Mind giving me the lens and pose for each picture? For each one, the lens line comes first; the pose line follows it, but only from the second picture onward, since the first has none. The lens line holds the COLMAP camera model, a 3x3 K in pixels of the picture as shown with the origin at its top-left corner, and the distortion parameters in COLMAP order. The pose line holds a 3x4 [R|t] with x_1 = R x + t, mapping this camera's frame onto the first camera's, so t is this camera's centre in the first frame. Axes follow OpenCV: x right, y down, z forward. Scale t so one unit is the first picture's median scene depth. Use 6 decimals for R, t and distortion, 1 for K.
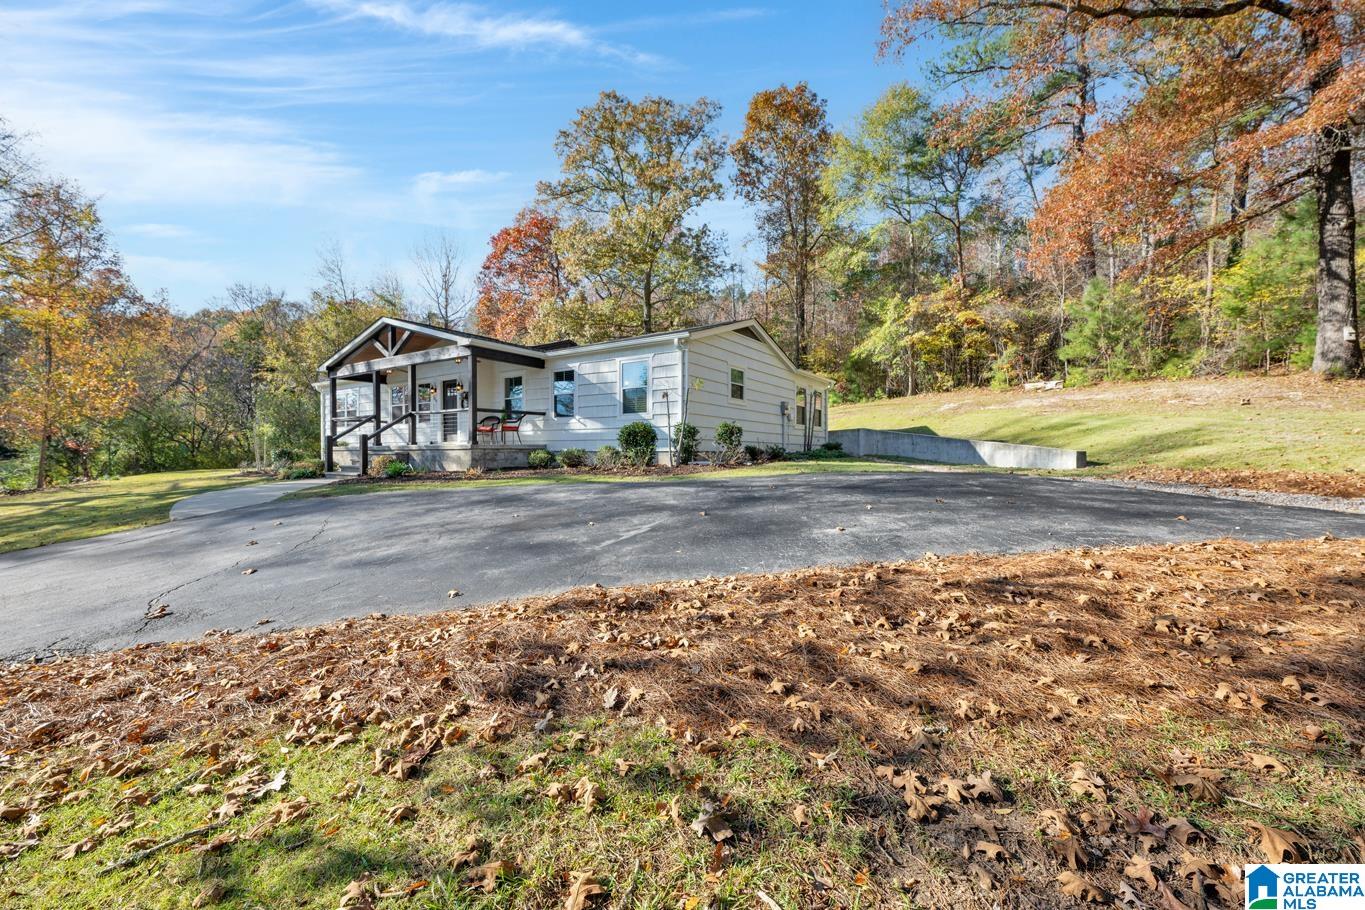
lens RADIAL K [[543.9, 0, 680.5], [0, 543.9, 457.2], [0, 0, 1]] dist [-0.000741, -0.000035]
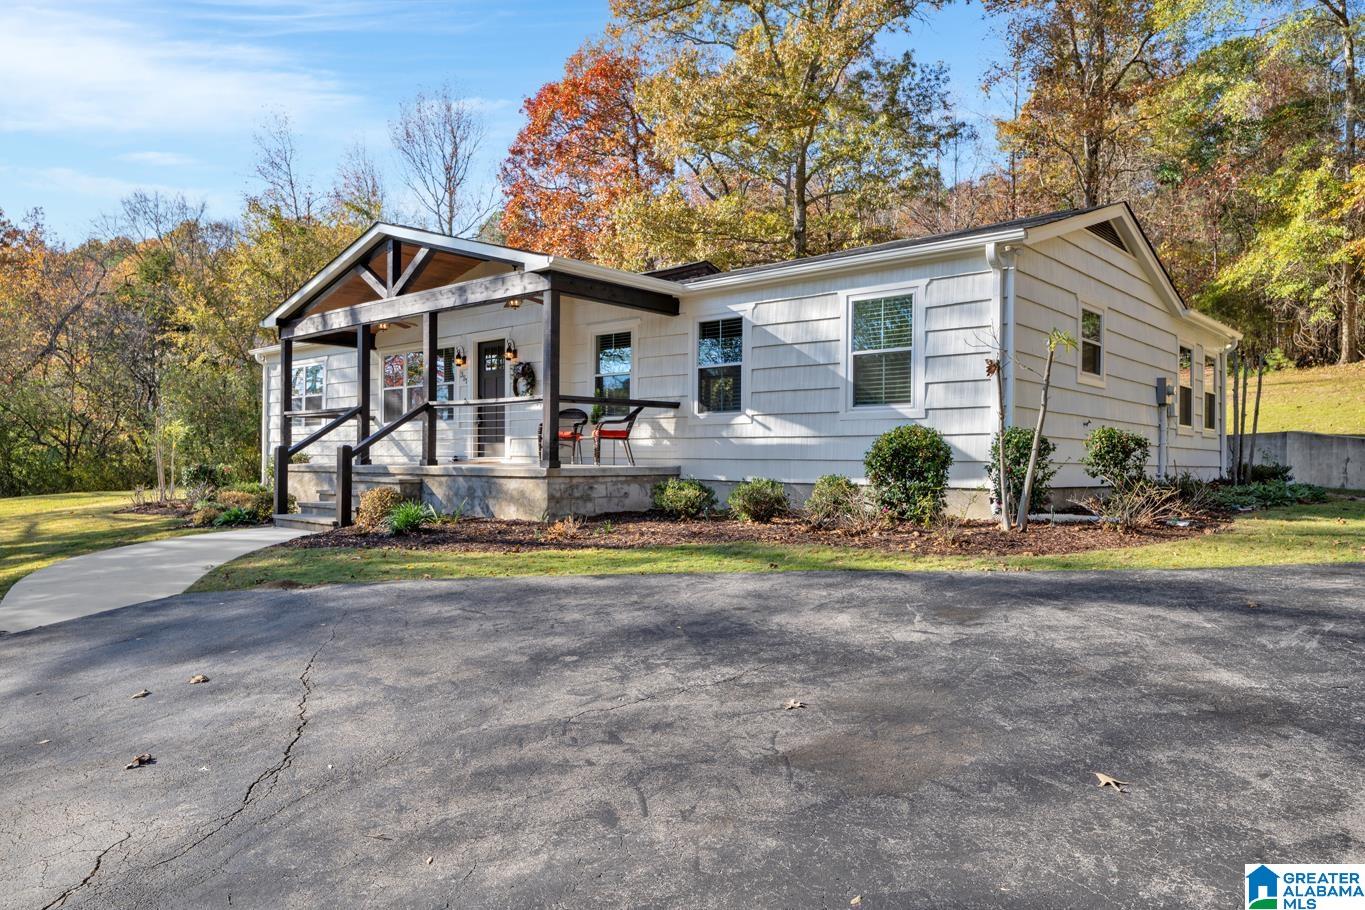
lens RADIAL K [[932.5, 0, 682.5], [0, 932.5, 455.0], [0, 0, 1]] dist [-0.002010, 0.000665]
pose [[0.988490, 0.007310, -0.151108, -0.099579], [-0.009881, 0.999819, -0.016270, -0.017124], [0.150962, 0.017575, 0.988383, 0.129070]]
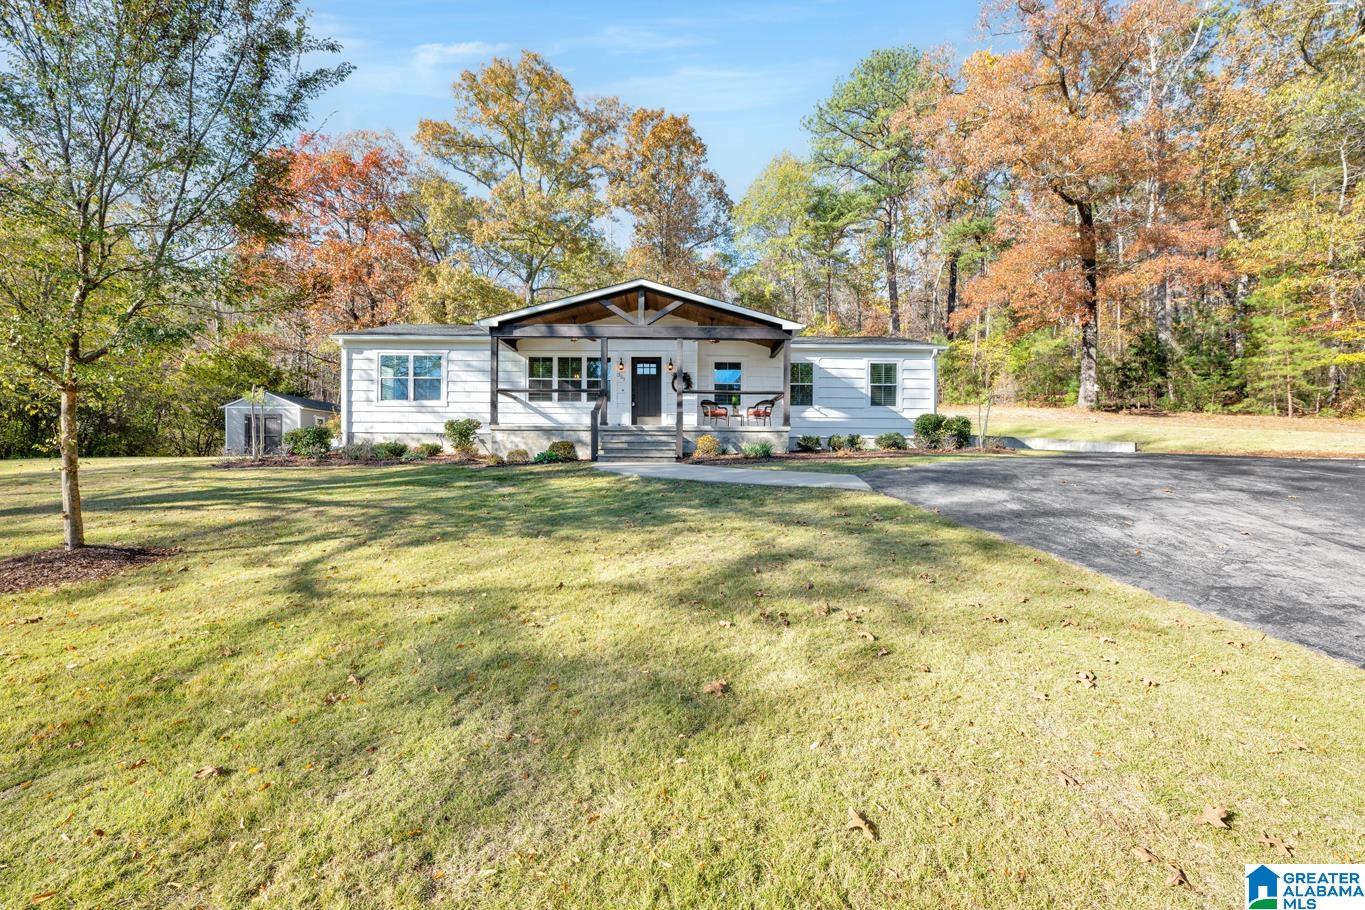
lens RADIAL K [[543.9, 0, 680.5], [0, 543.9, 457.2], [0, 0, 1]] dist [-0.000741, -0.000035]
pose [[0.822891, 0.008770, 0.568132, -0.836560], [-0.003603, 0.999941, -0.010217, 0.033291], [-0.568188, 0.006360, 0.822874, 0.202524]]
